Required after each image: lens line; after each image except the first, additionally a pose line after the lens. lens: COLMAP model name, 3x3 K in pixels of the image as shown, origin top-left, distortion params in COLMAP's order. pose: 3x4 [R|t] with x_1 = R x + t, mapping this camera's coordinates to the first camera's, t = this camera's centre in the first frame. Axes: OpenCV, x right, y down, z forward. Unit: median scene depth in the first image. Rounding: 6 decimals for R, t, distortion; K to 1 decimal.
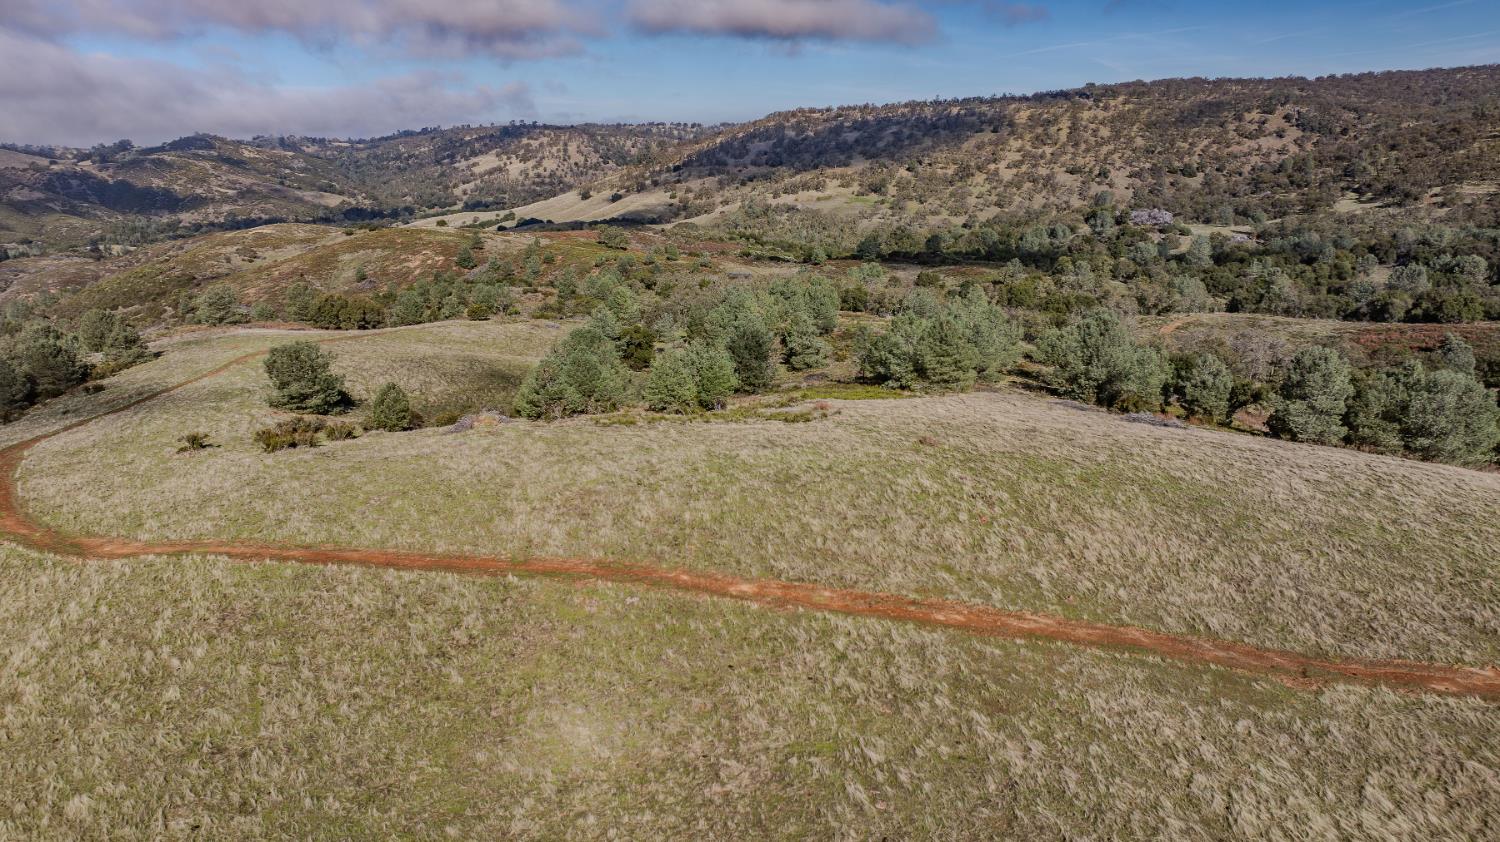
lens RADIAL K [[1055.2, 0, 747.2], [0, 1055.2, 417.9], [0, 0, 1]] dist [-0.027454, 0.032996]
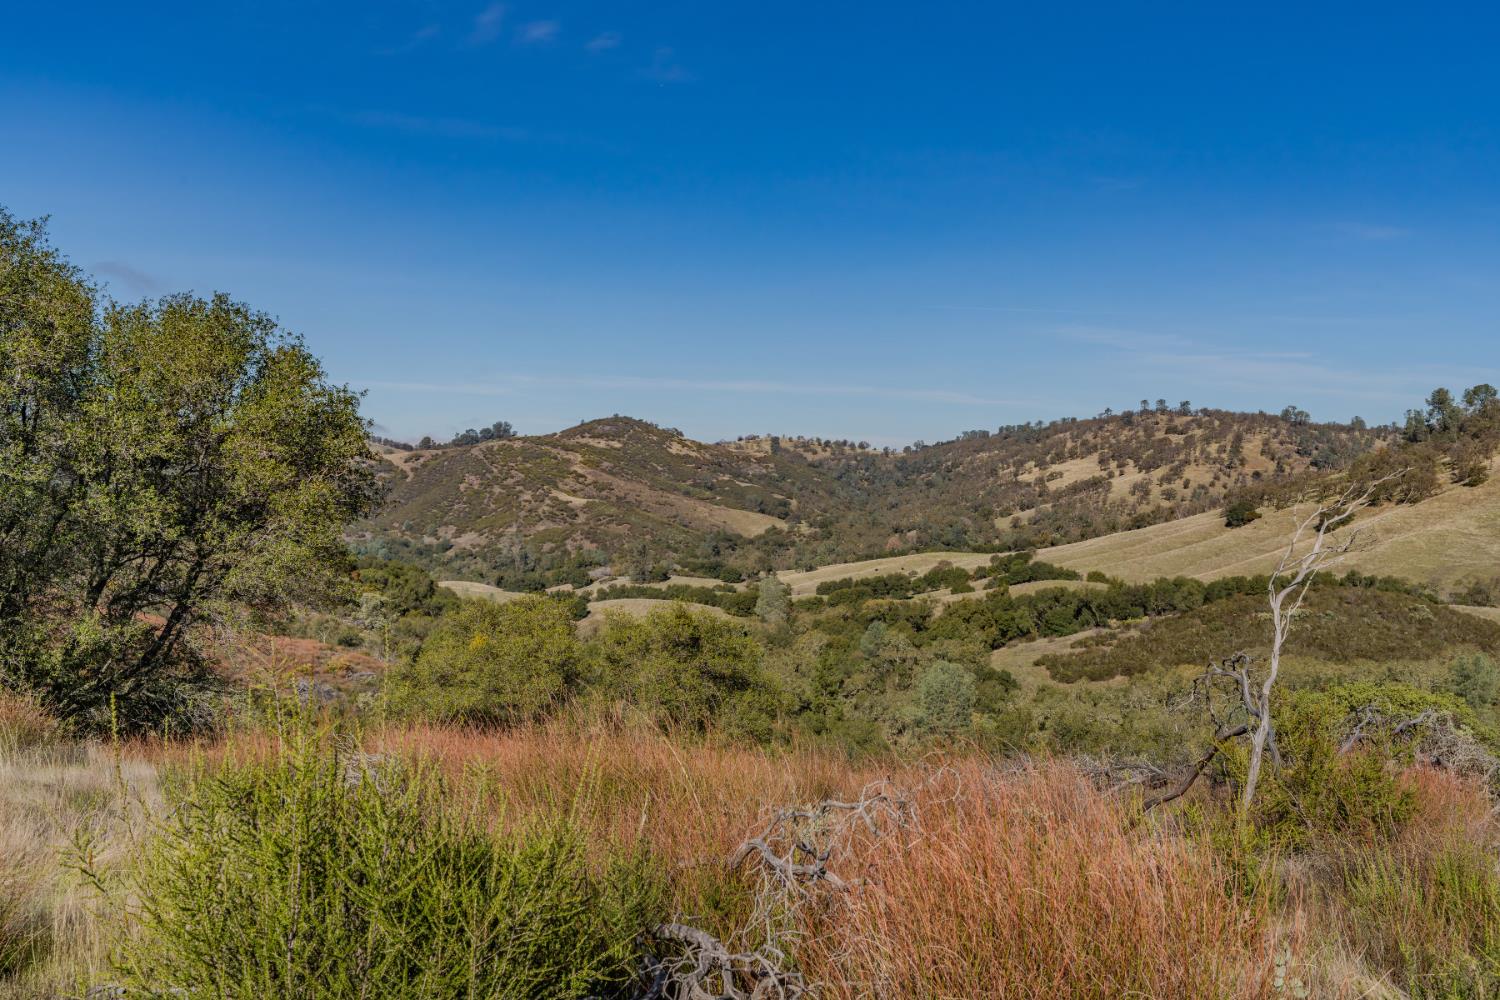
lens RADIAL K [[1460.7, 0, 756.6], [0, 1460.7, 499.3], [0, 0, 1]] dist [0.013922, 0.000000]
pose [[0.872800, 0.027180, -0.487320, -0.039841], [-0.146757, 0.966858, -0.208919, -0.063685], [0.465491, 0.253862, 0.847863, 0.355449]]
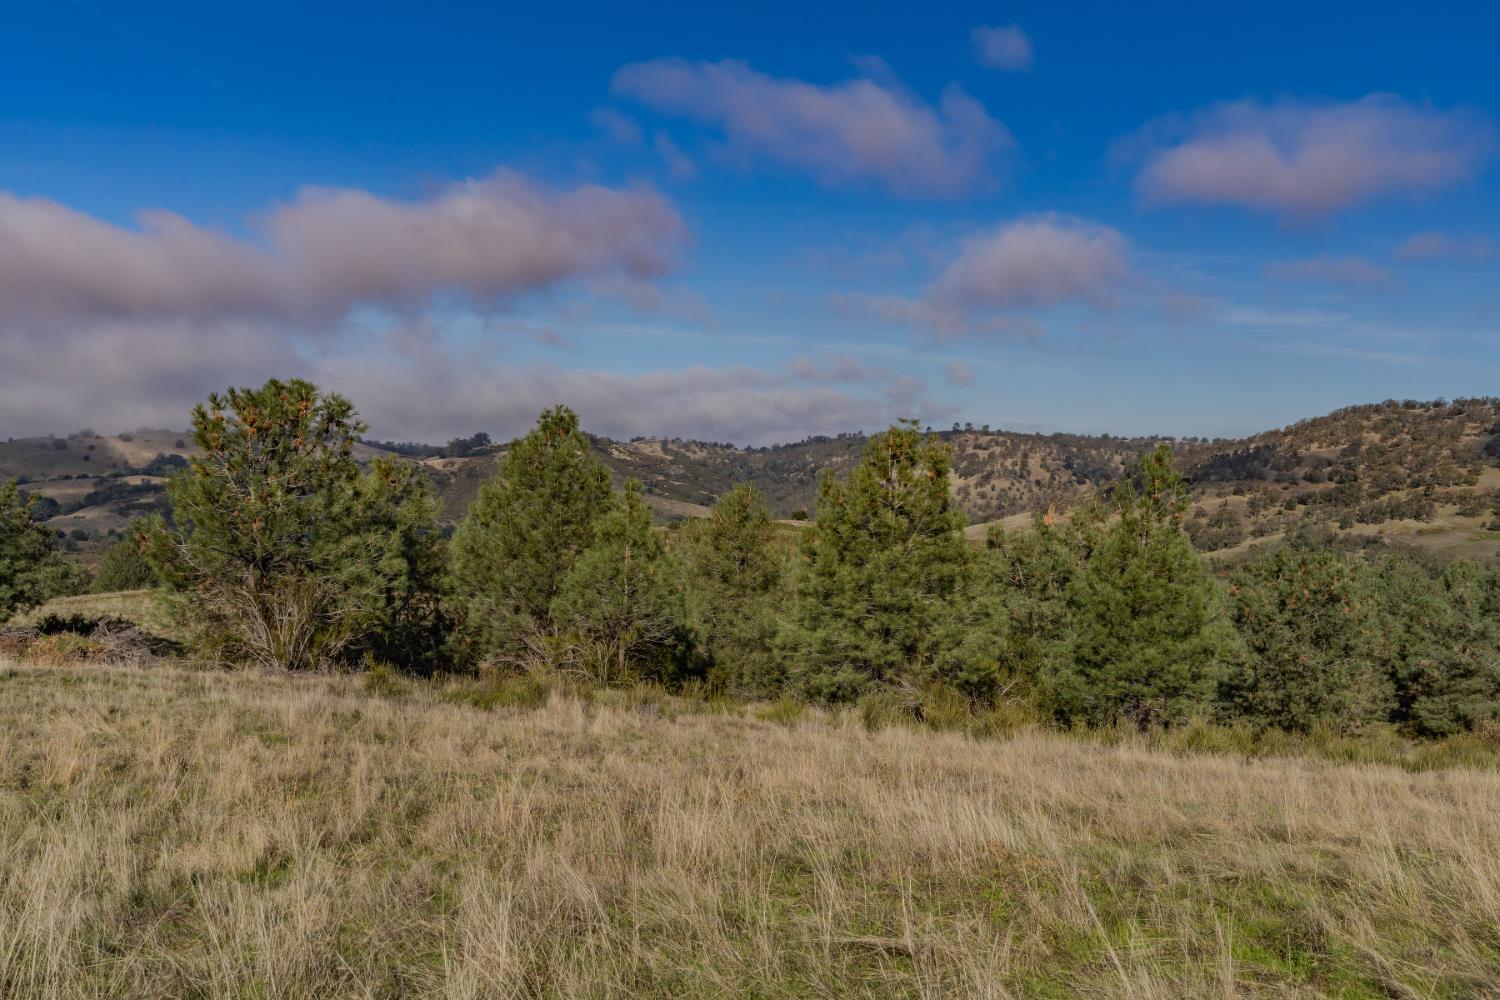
lens RADIAL K [[1460.7, 0, 750.5], [0, 1460.7, 495.9], [0, 0, 1]] dist [0.013922, 0.000000]
pose [[0.936015, 0.038765, -0.349818, 0.000141], [-0.120535, 0.969120, -0.215125, 0.001231], [0.330677, 0.243525, 0.911783, 0.047739]]
